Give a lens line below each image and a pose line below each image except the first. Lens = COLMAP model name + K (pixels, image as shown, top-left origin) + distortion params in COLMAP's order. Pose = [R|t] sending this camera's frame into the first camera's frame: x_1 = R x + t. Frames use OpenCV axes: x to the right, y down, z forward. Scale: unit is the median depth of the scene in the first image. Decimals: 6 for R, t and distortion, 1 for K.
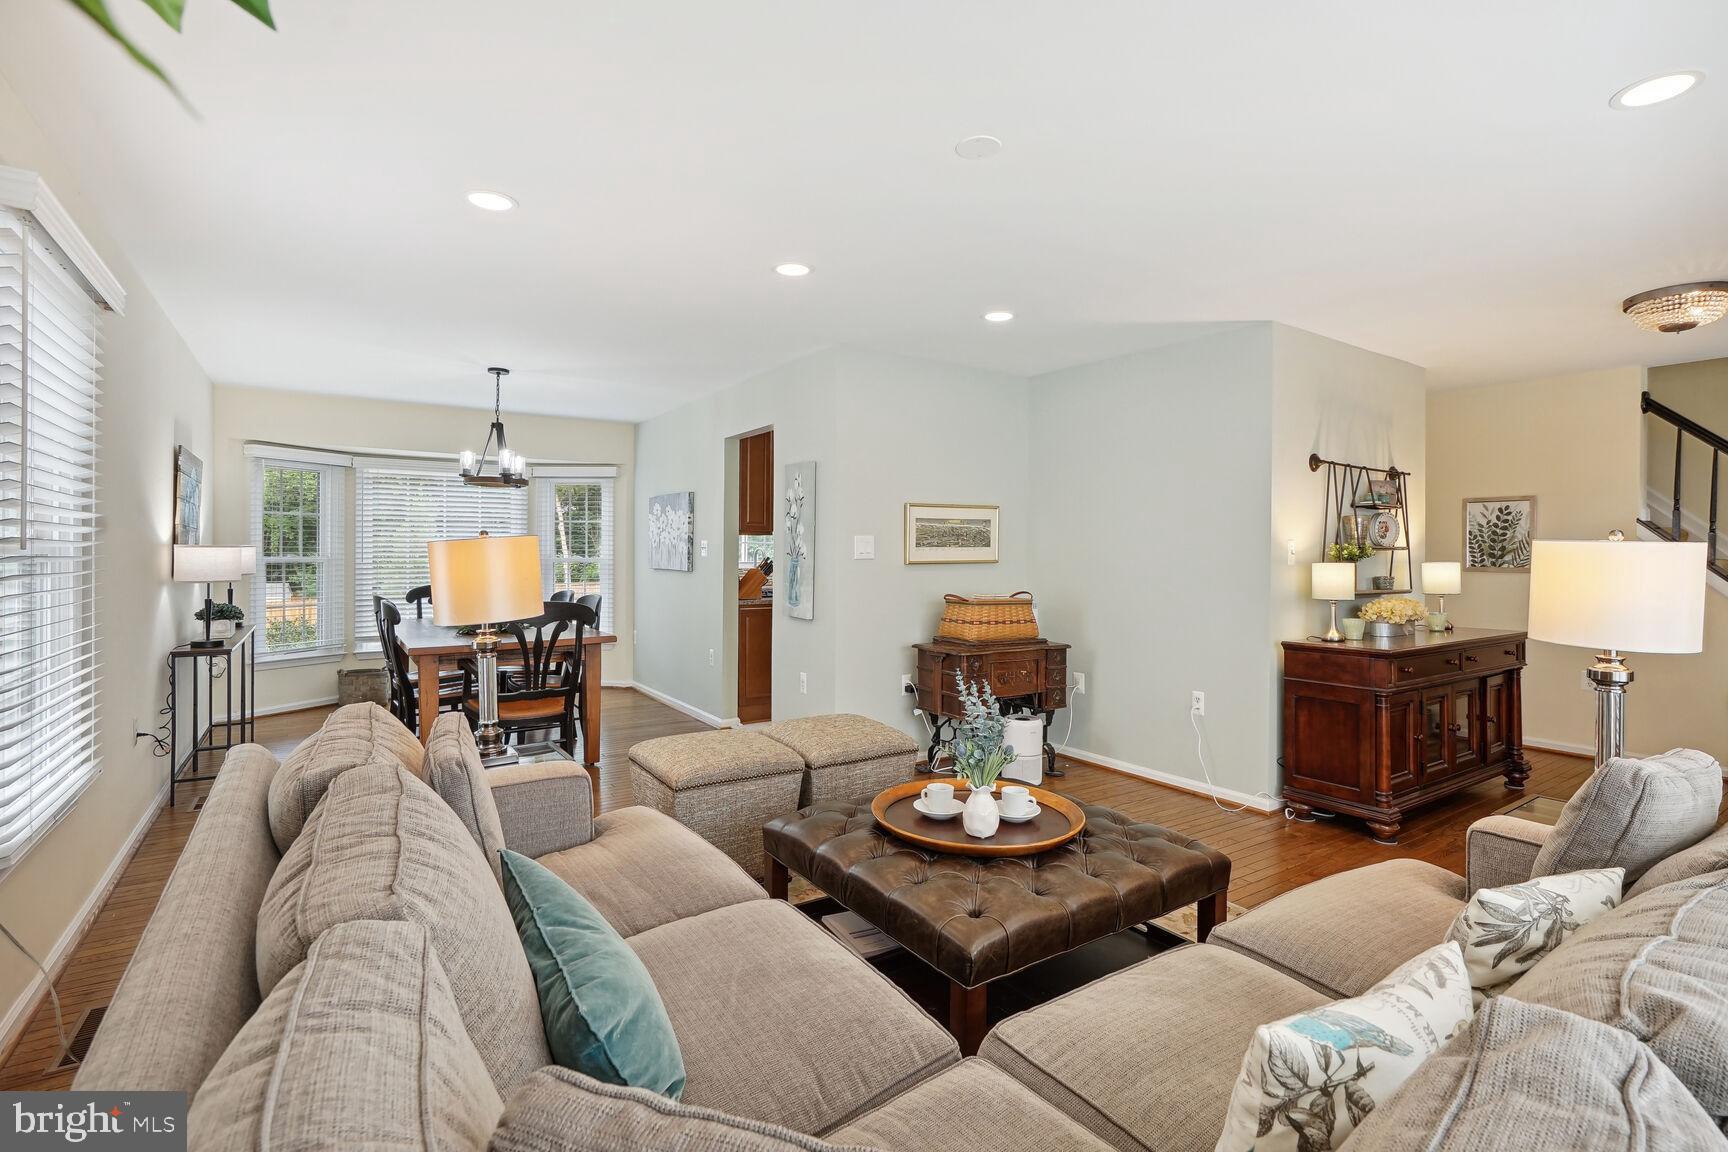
lens RADIAL K [[788.0, 0, 857.4], [0, 788.0, 559.4], [0, 0, 1]] dist [-0.000238, 0.000323]
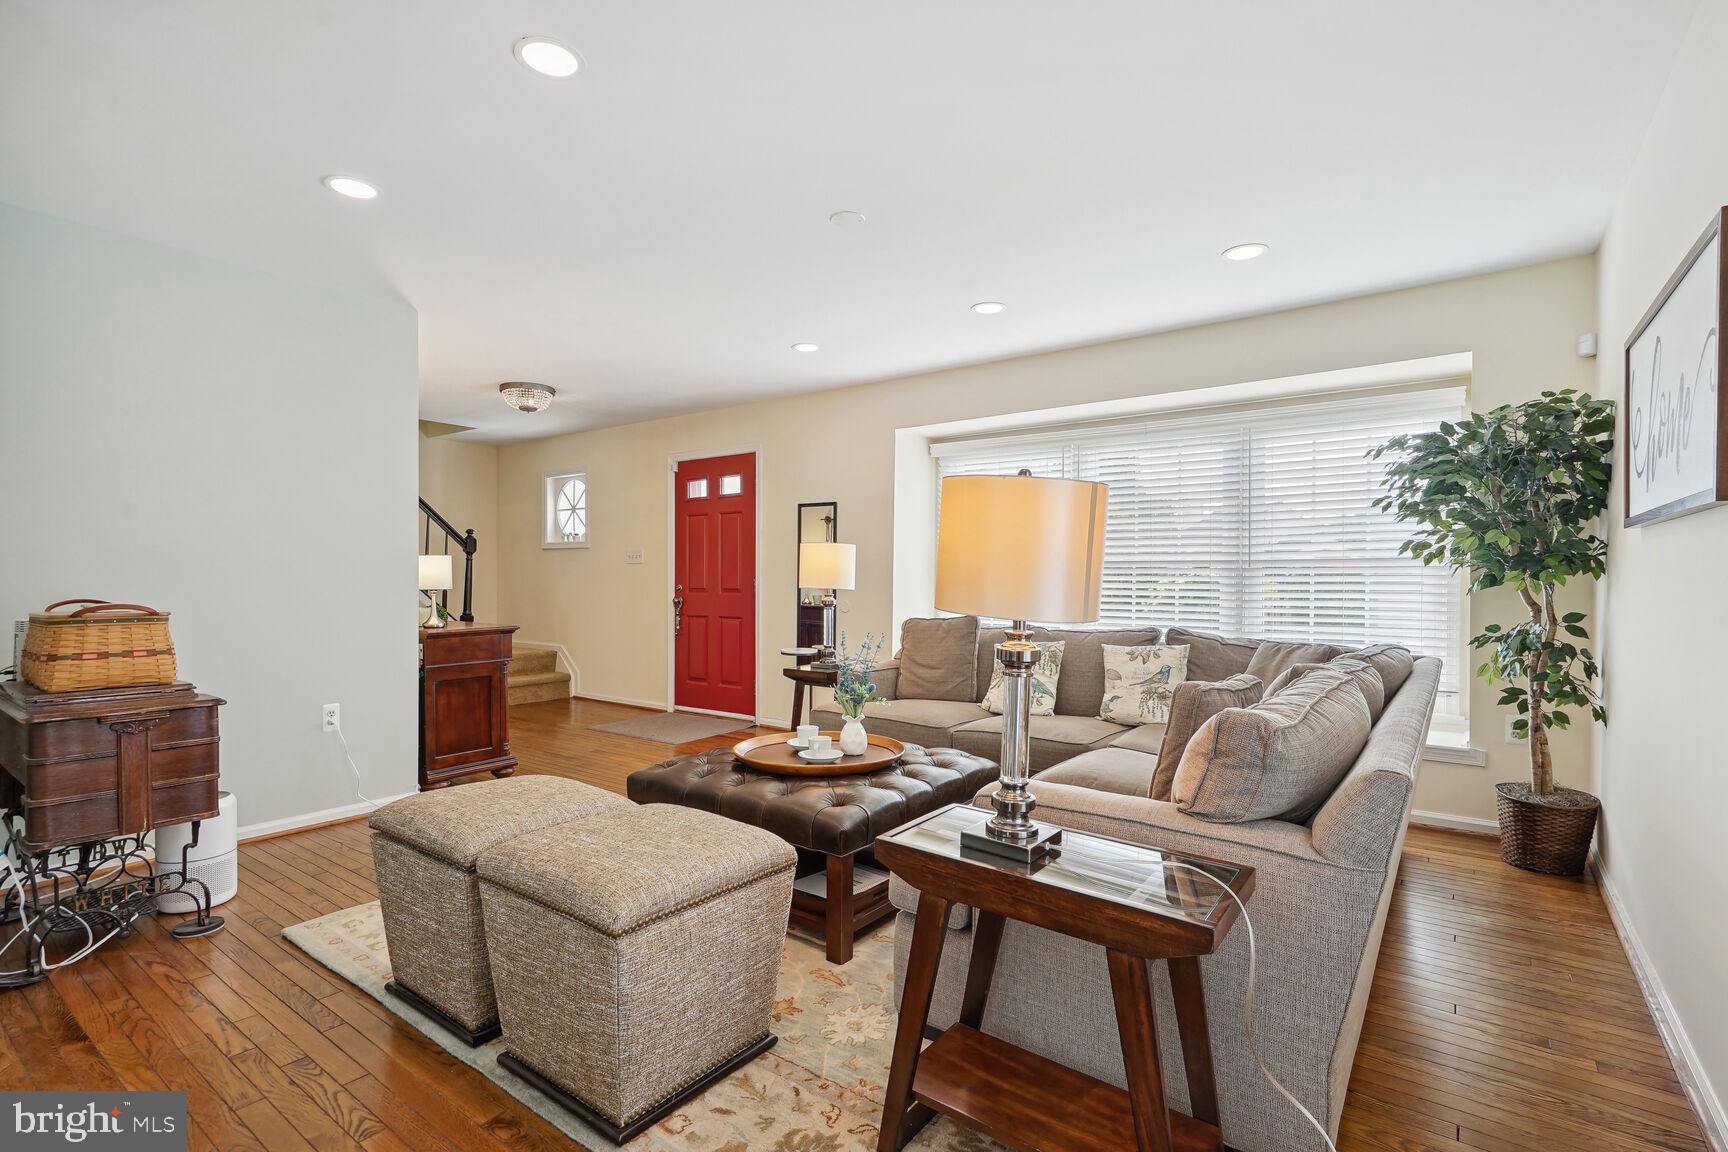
lens RADIAL K [[819.5, 0, 858.9], [0, 819.5, 580.9], [0, 0, 1]] dist [-0.001694, -0.000075]
pose [[-0.334876, -0.010937, 0.942199, -0.532085], [0.001775, 0.999924, 0.012237, 0.021387], [-0.942261, 0.005770, -0.334831, 0.674273]]
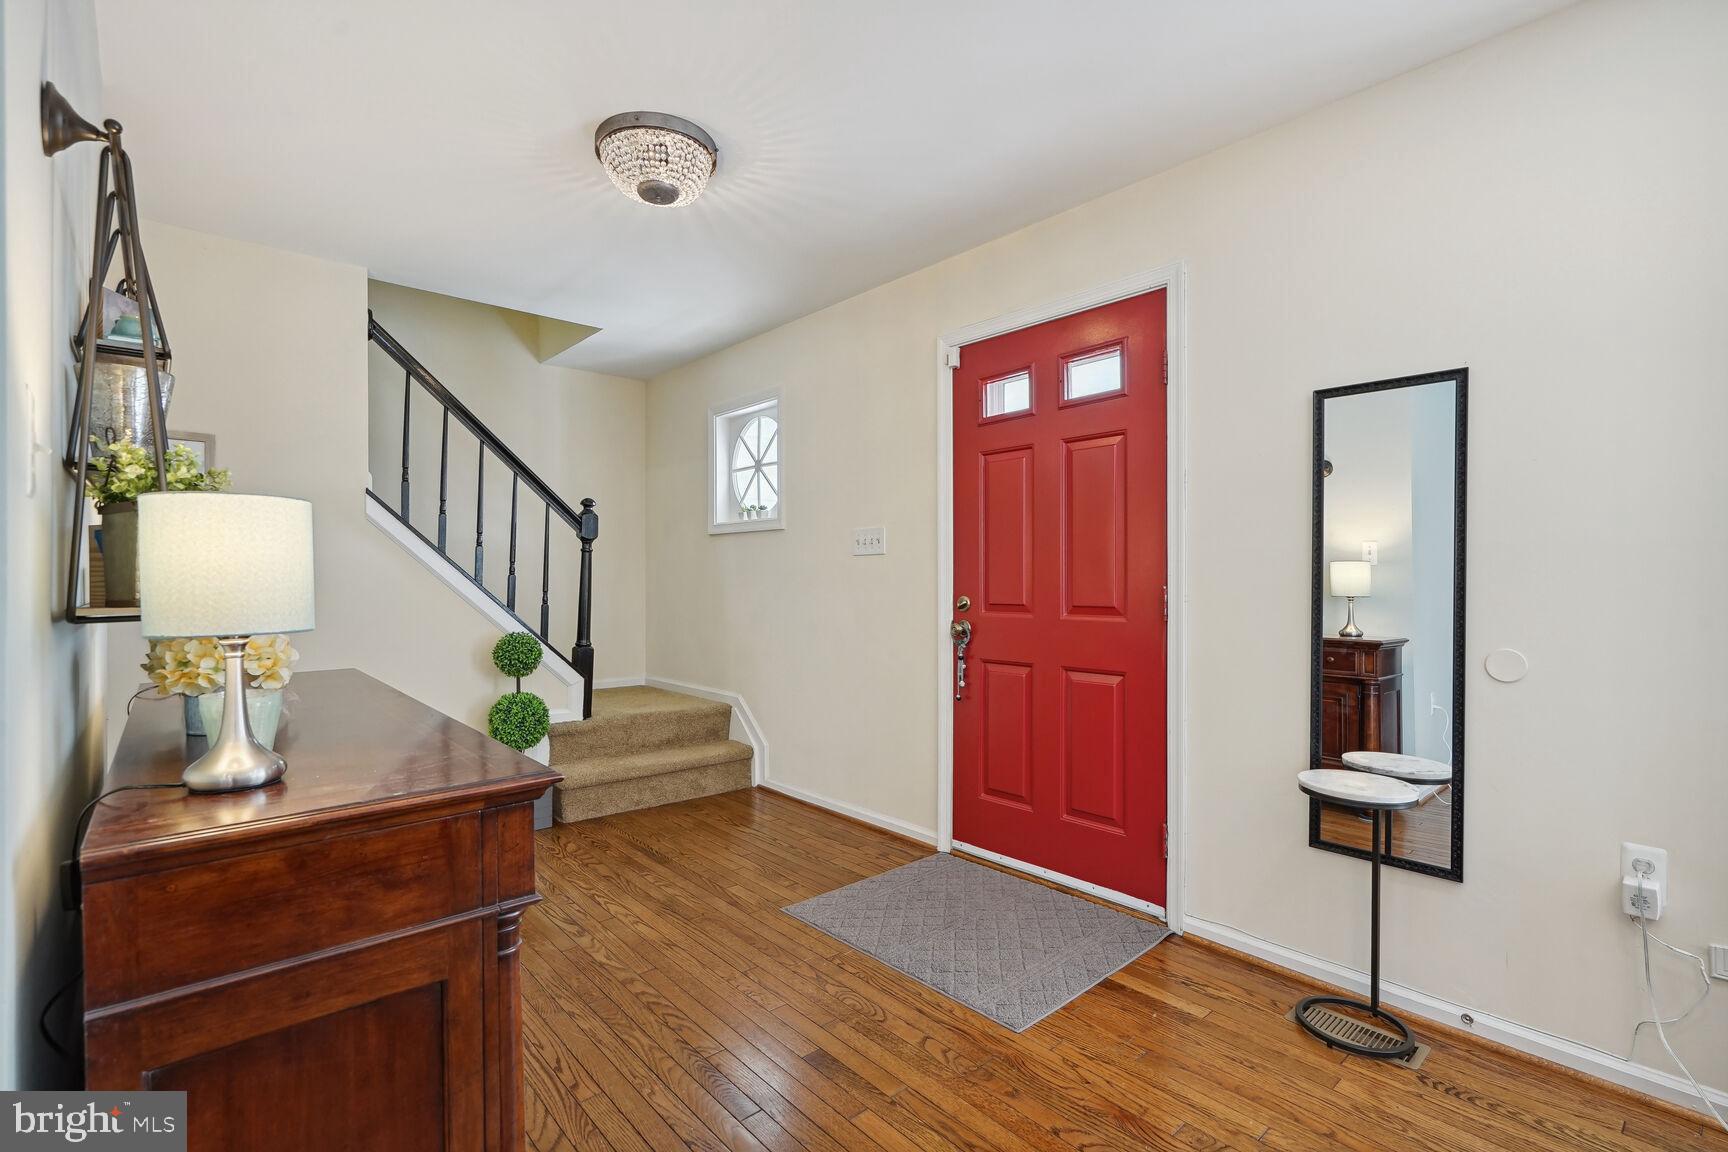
lens RADIAL K [[787.4, 0, 864.0], [0, 787.4, 576.0], [0, 0, 1]] dist [-0.001649, 0.000000]
pose [[-0.140765, -0.000747, 0.990043, 0.246398], [0.005072, 0.999986, 0.001476, 0.026119], [-0.990030, 0.005229, -0.140759, 0.670628]]
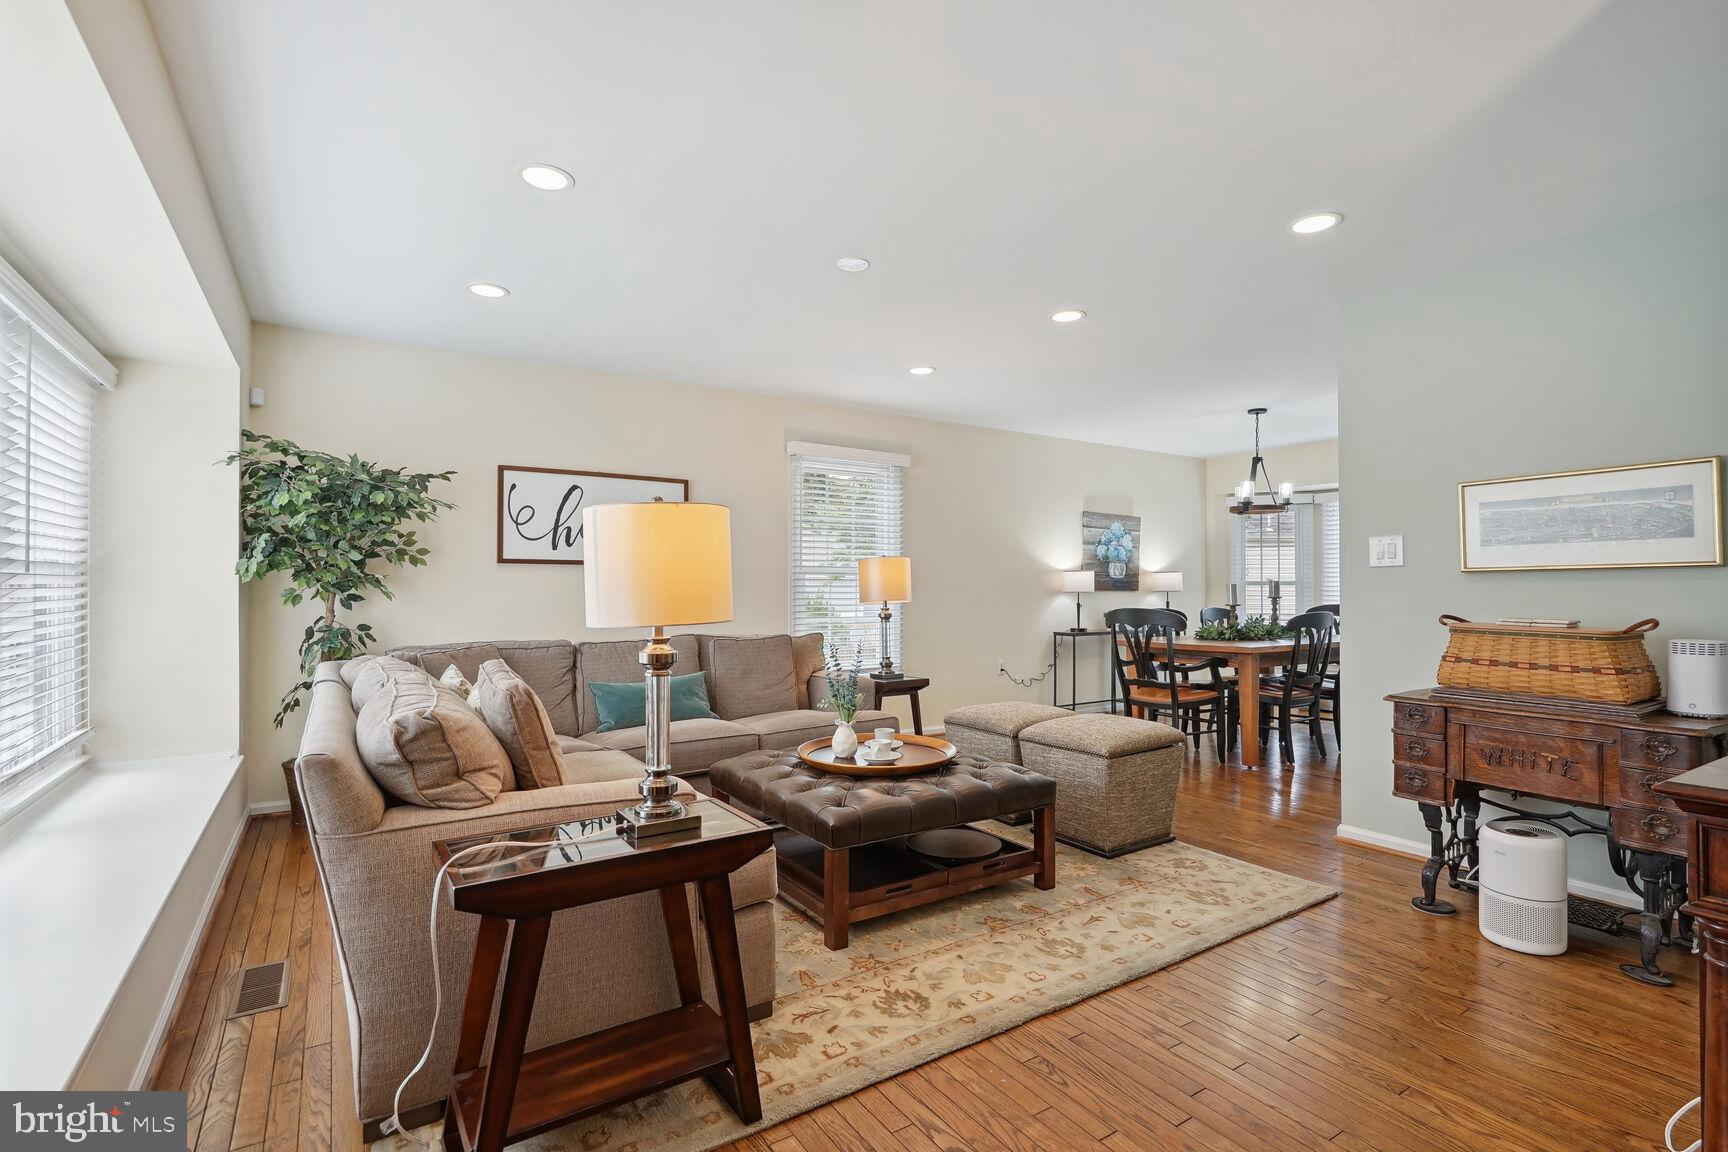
lens RADIAL K [[796.6, 0, 865.0], [0, 796.6, 584.6], [0, 0, 1]] dist [-0.002128, -0.000110]
pose [[-0.006550, -0.011106, -0.999917, 0.741886], [-0.001591, 0.999937, -0.011095, 0.024065], [0.999977, 0.001518, -0.006567, 0.488209]]
